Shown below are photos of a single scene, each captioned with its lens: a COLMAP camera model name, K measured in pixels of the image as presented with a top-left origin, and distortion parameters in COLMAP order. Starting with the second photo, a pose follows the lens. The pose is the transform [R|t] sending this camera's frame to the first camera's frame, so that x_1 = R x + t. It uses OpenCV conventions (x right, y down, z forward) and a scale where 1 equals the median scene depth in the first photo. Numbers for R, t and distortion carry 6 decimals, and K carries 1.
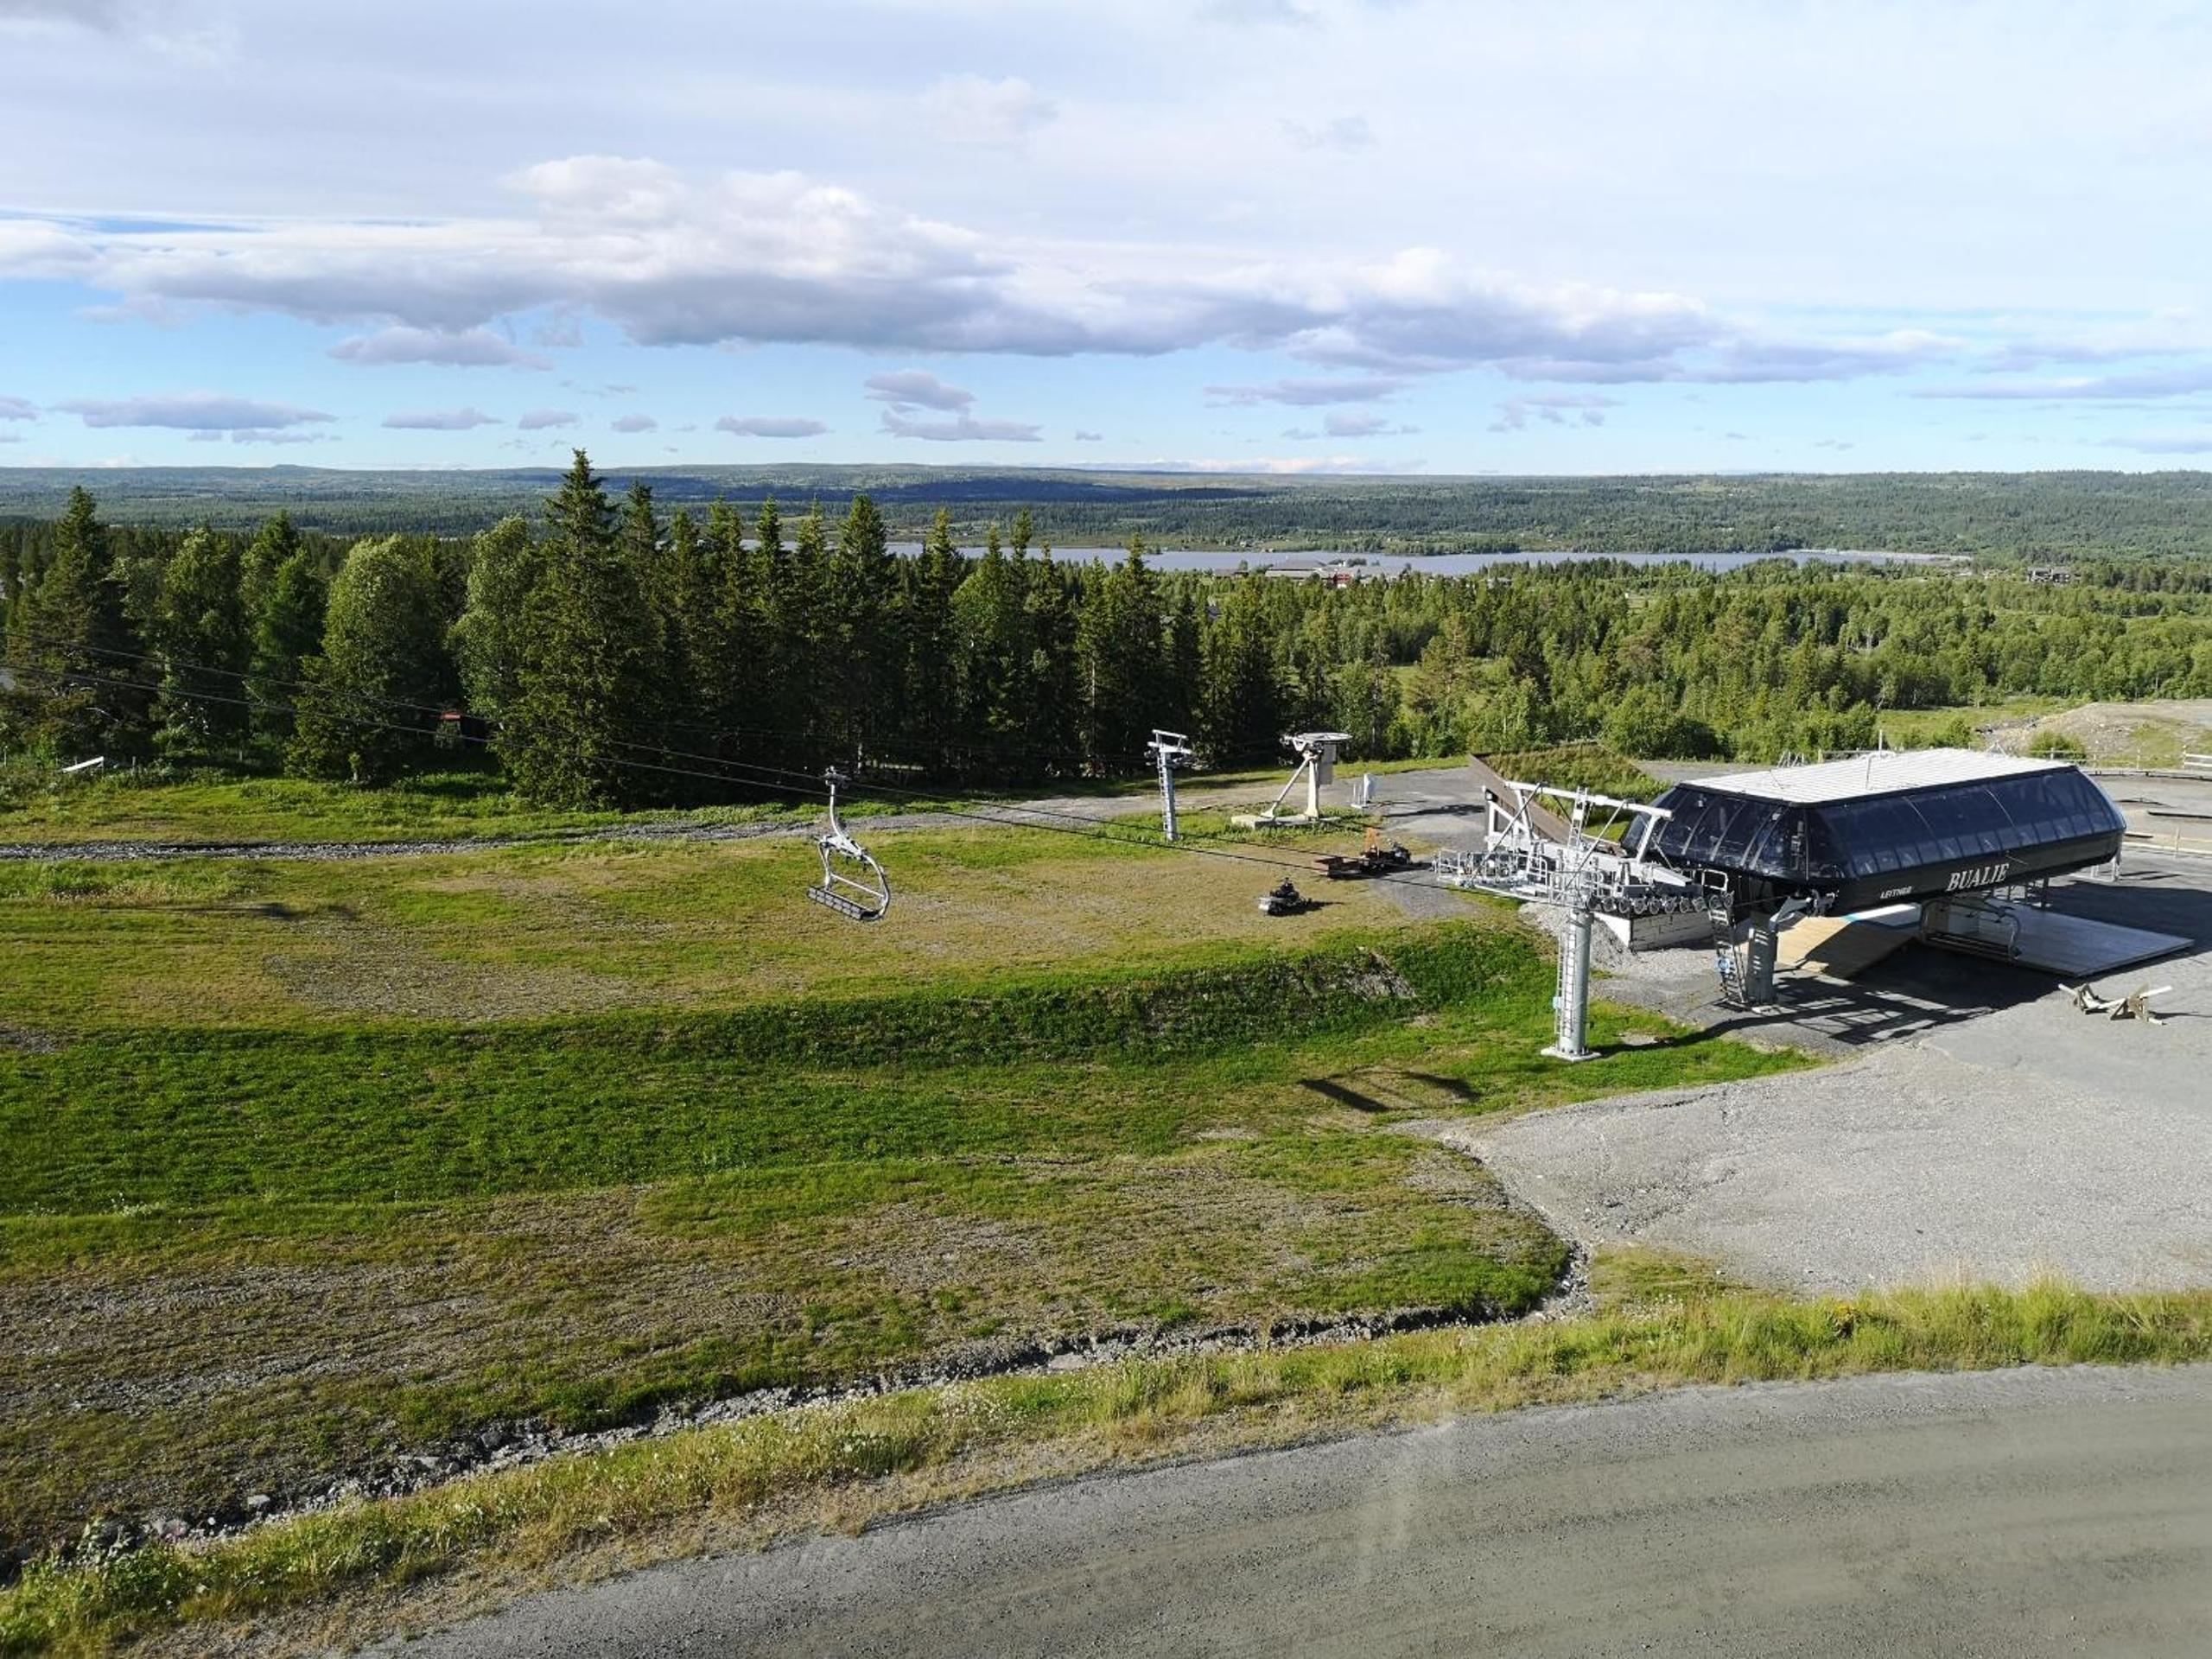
lens RADIAL K [[1749.1, 0, 1071.6], [0, 1749.1, 831.3], [0, 0, 1]] dist [-0.005987, -0.015590]
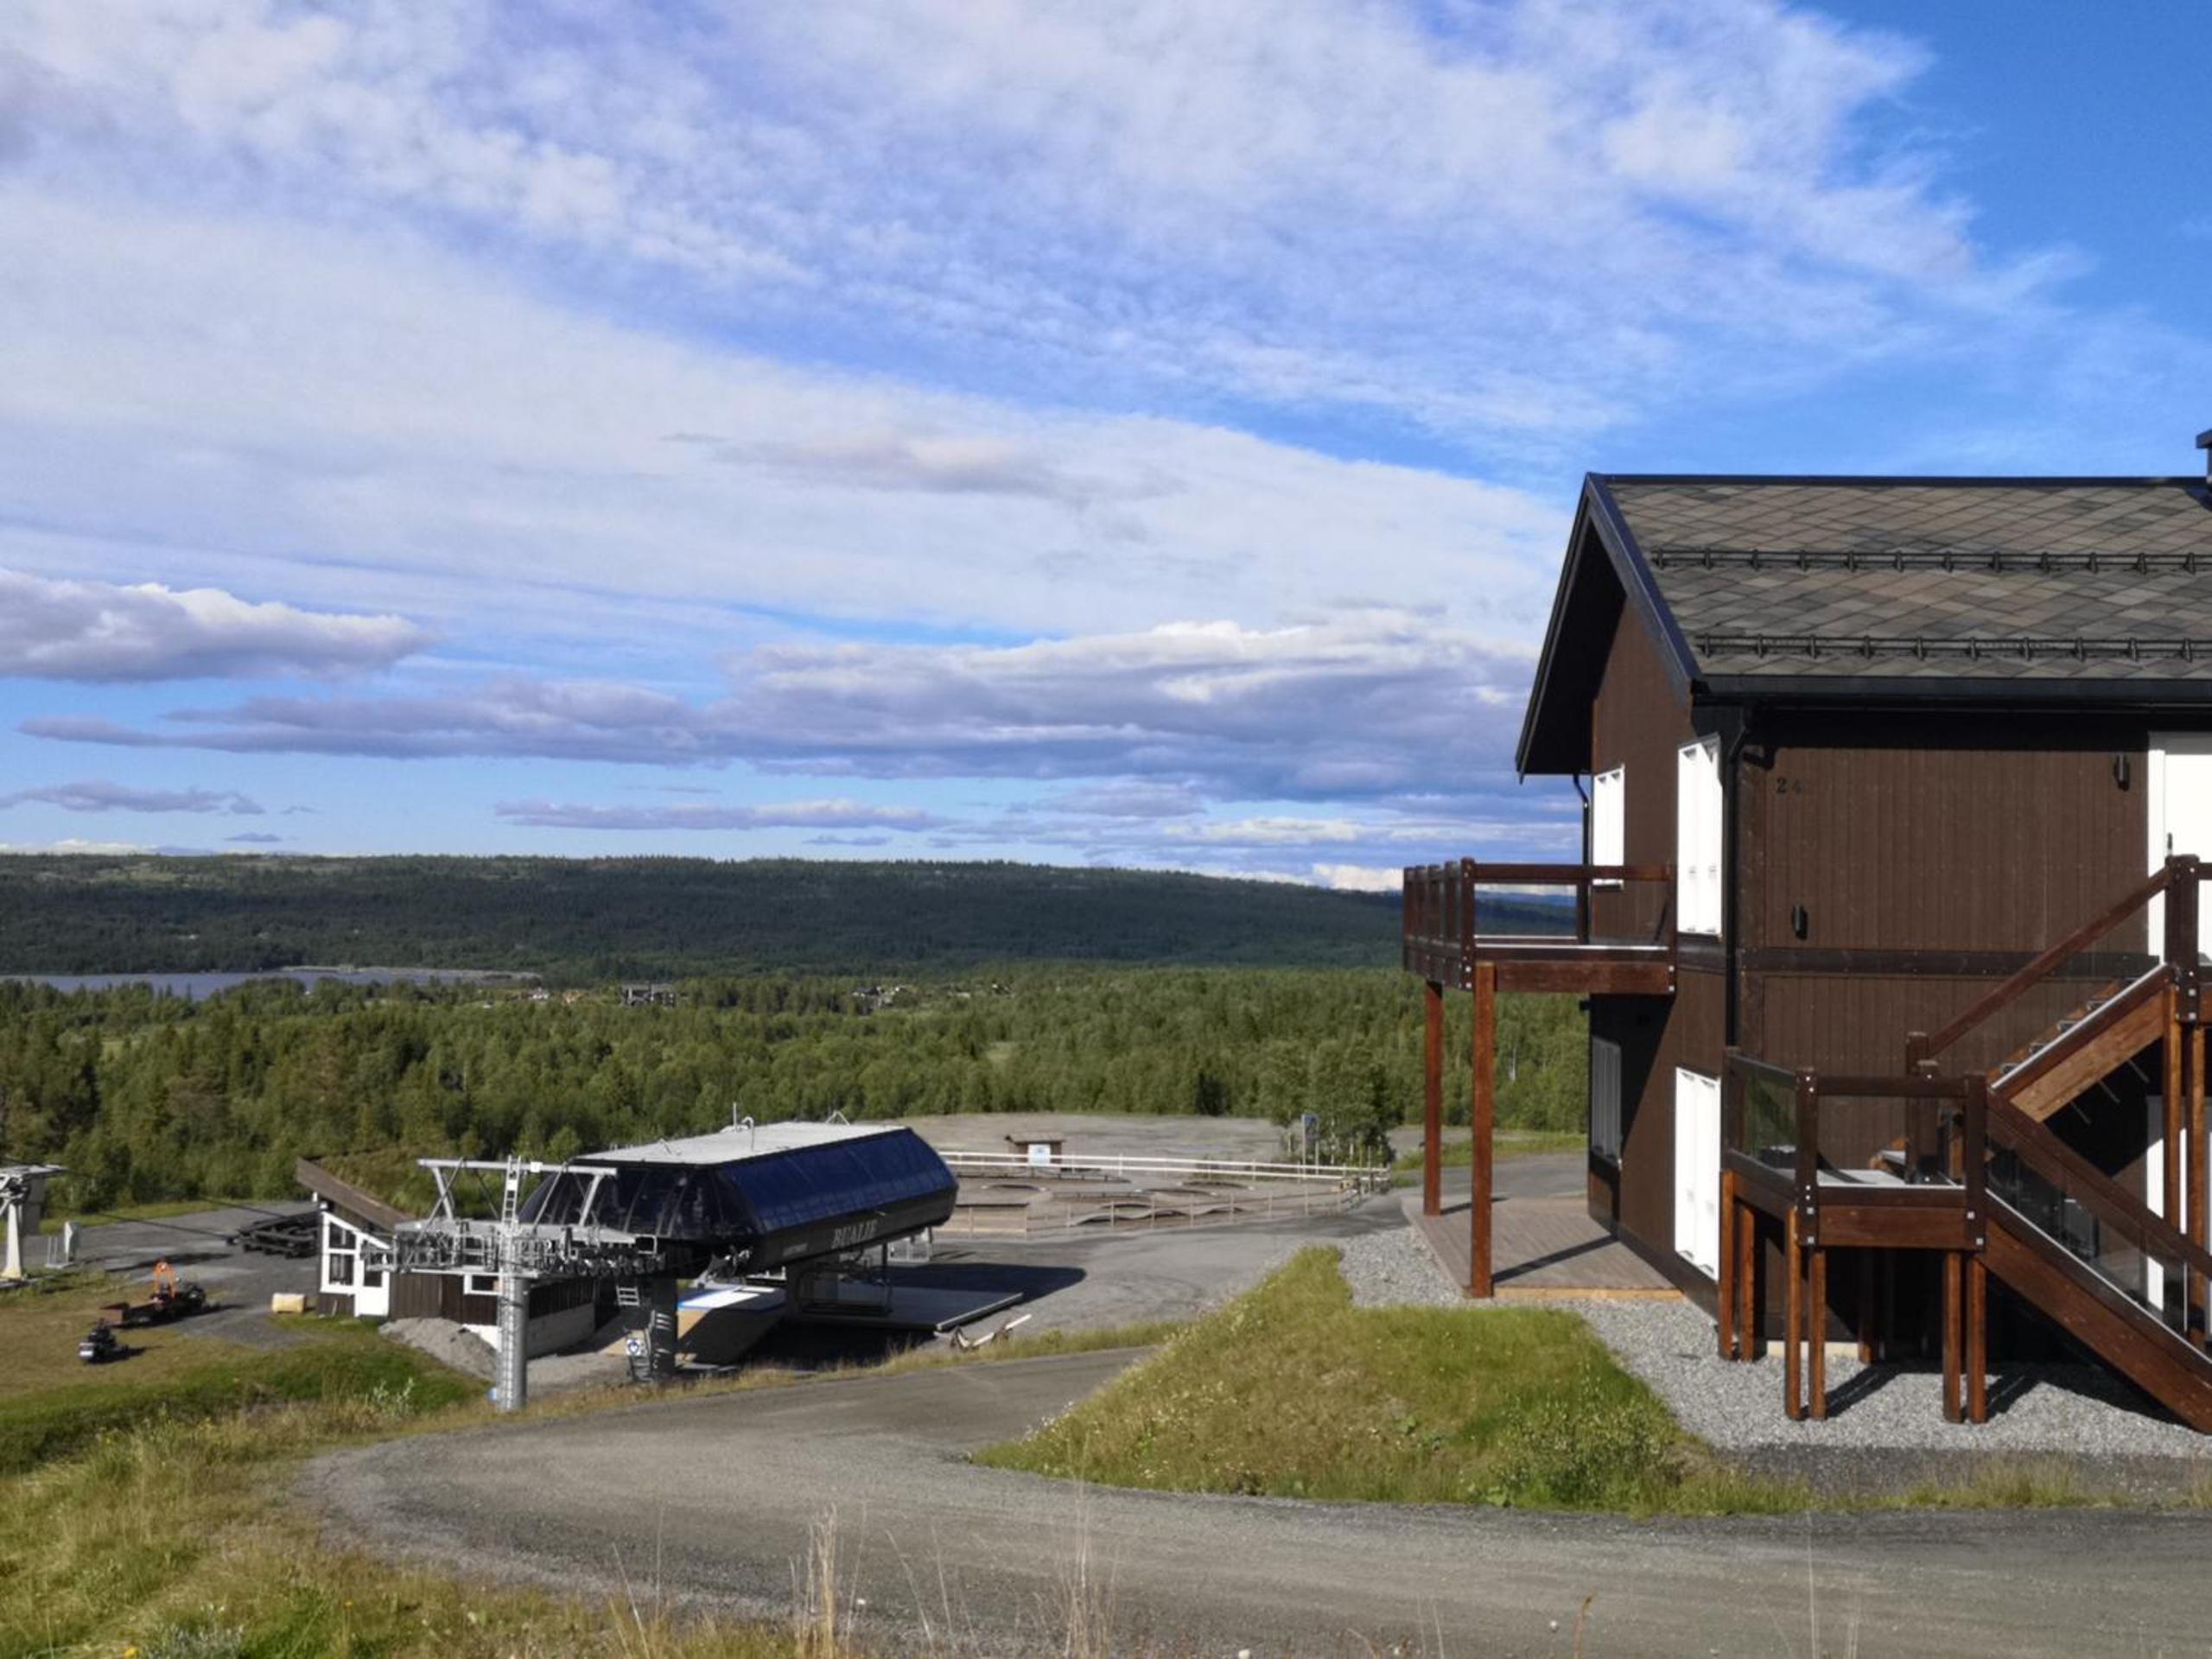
lens RADIAL K [[2780.8, 0, 1106.0], [0, 2780.8, 829.5], [0, 0, 1]] dist [0.076285, -0.017430]
pose [[0.779016, 0.023775, 0.626553, -0.202587], [0.107631, 0.979377, -0.170984, 0.046741], [-0.617697, 0.200636, 0.760392, -0.192108]]
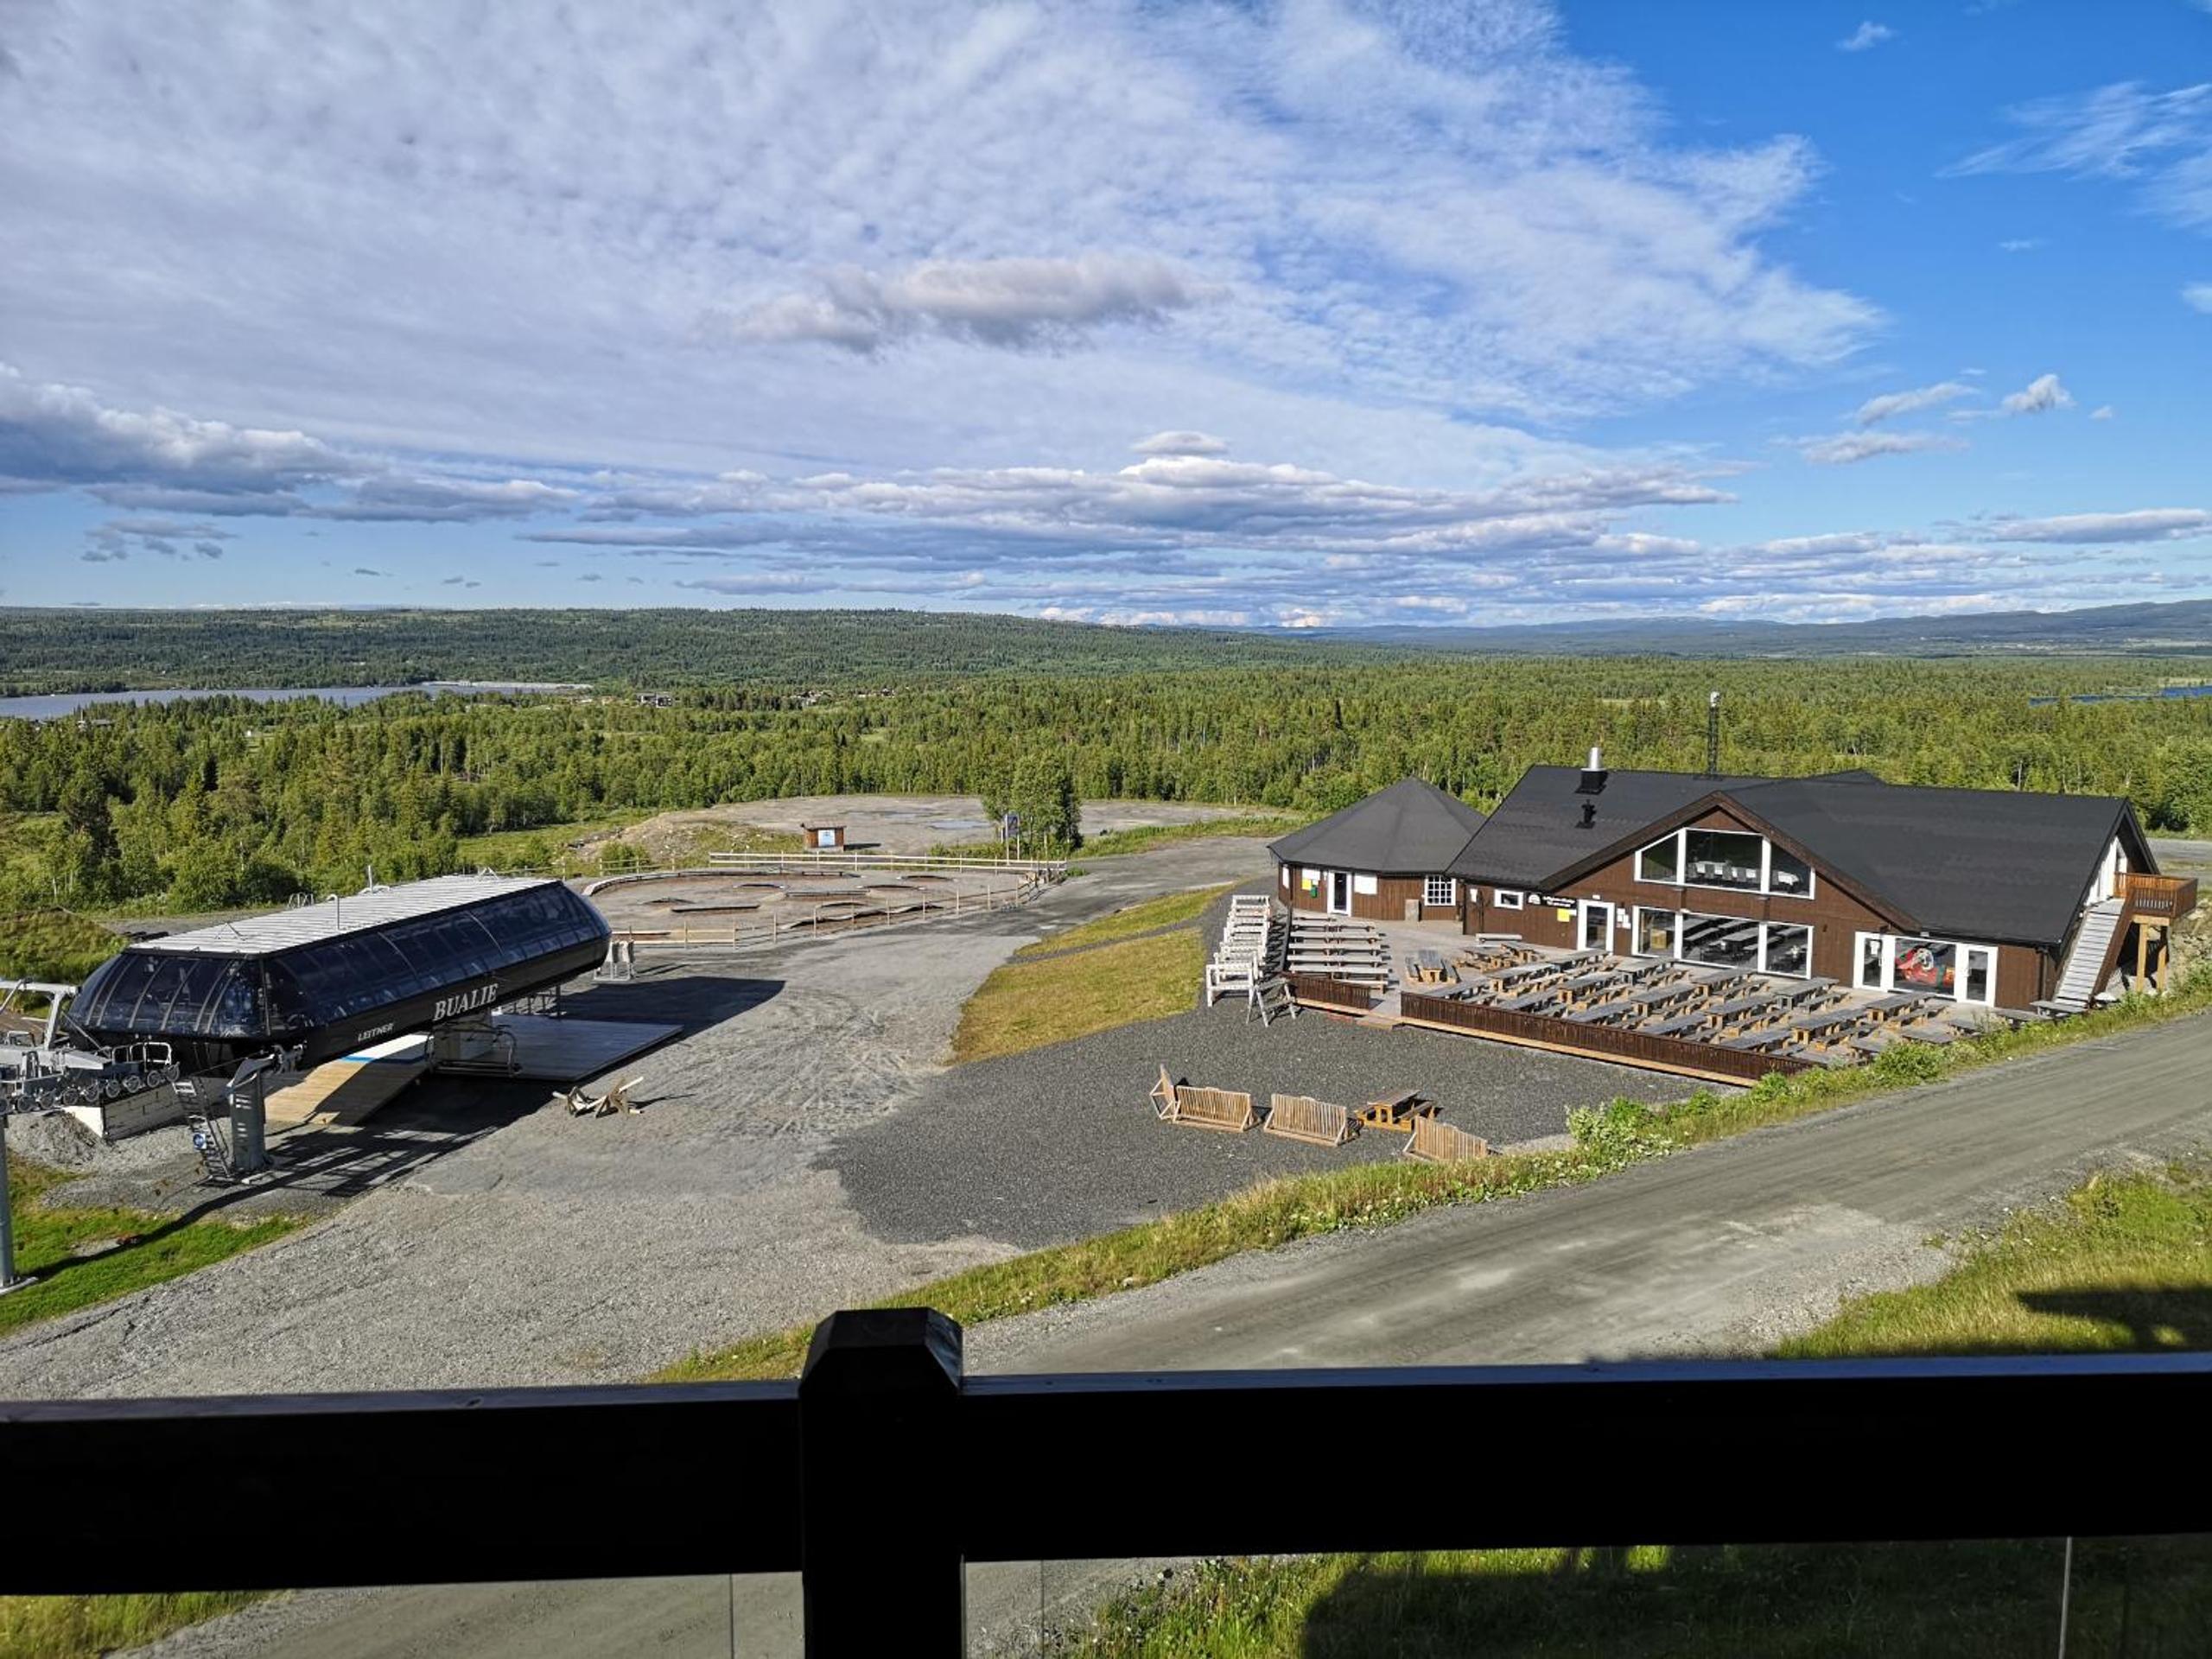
lens RADIAL K [[1701.7, 0, 1106.0], [0, 1701.7, 829.5], [0, 0, 1]] dist [0.068792, -0.070442]
pose [[0.725519, -0.081255, 0.683388, 0.060990], [0.131894, 0.991015, -0.022194, -0.000963], [-0.675445, 0.106238, 0.729717, 0.004464]]
